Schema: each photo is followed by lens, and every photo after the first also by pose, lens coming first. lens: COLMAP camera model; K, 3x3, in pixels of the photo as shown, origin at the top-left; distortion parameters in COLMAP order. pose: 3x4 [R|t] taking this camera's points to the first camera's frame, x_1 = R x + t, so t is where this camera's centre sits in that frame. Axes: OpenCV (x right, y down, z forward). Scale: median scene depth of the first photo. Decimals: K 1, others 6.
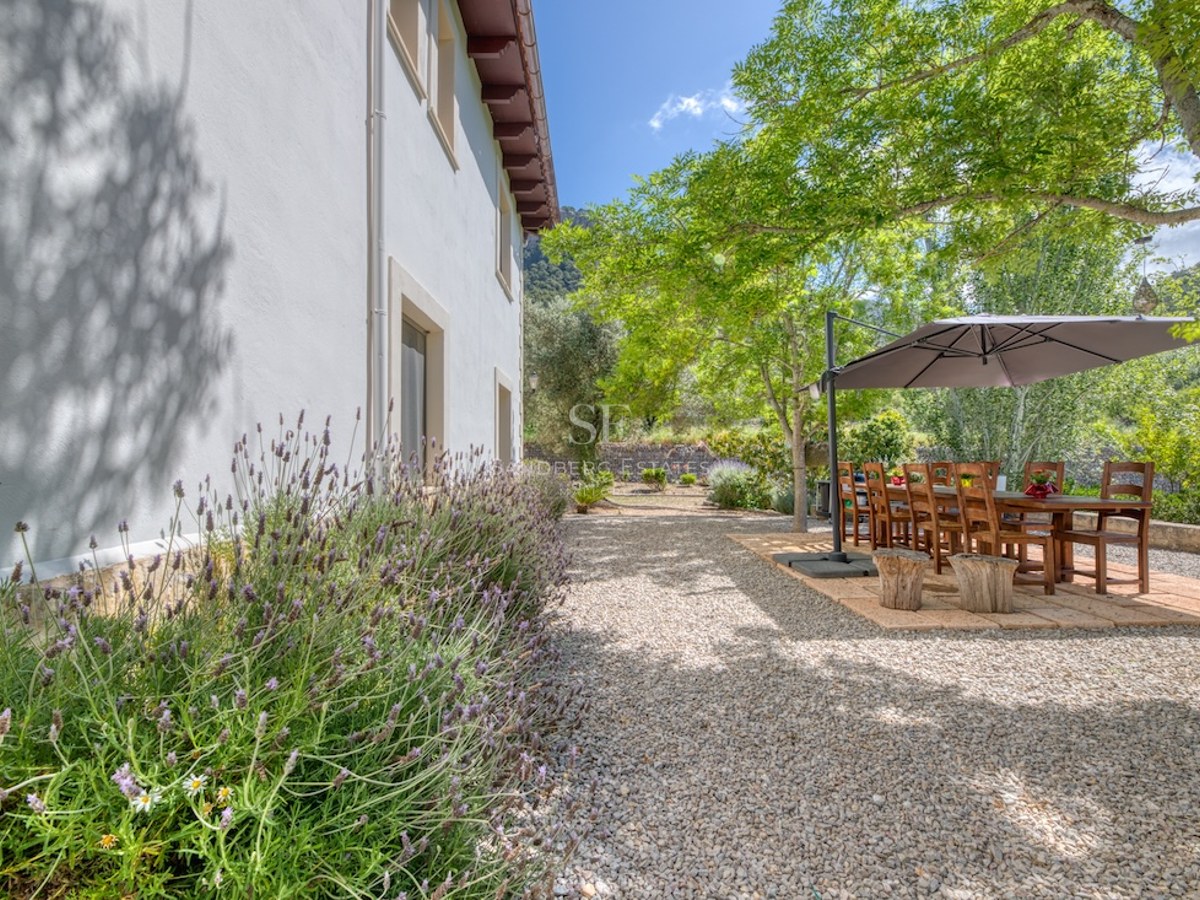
lens RADIAL K [[551.9, 0, 603.5], [0, 551.9, 451.0], [0, 0, 1]] dist [0.001210, -0.000679]
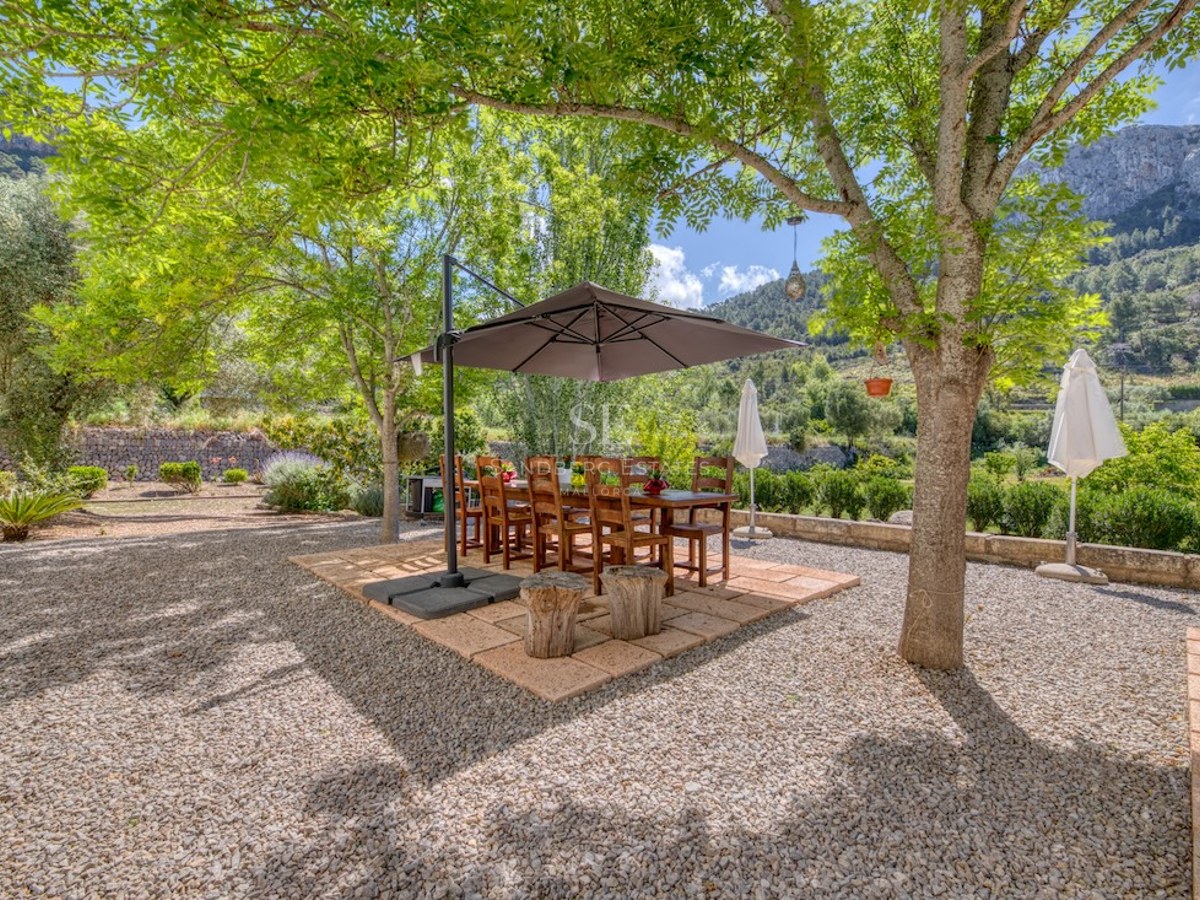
lens RADIAL K [[551.9, 0, 603.5], [0, 551.9, 451.0], [0, 0, 1]] dist [0.001210, -0.000679]
pose [[0.741686, 0.010347, 0.670668, 0.050945], [-0.019213, 0.999798, 0.005823, 0.004342], [-0.670472, -0.017205, 0.741735, 0.230851]]
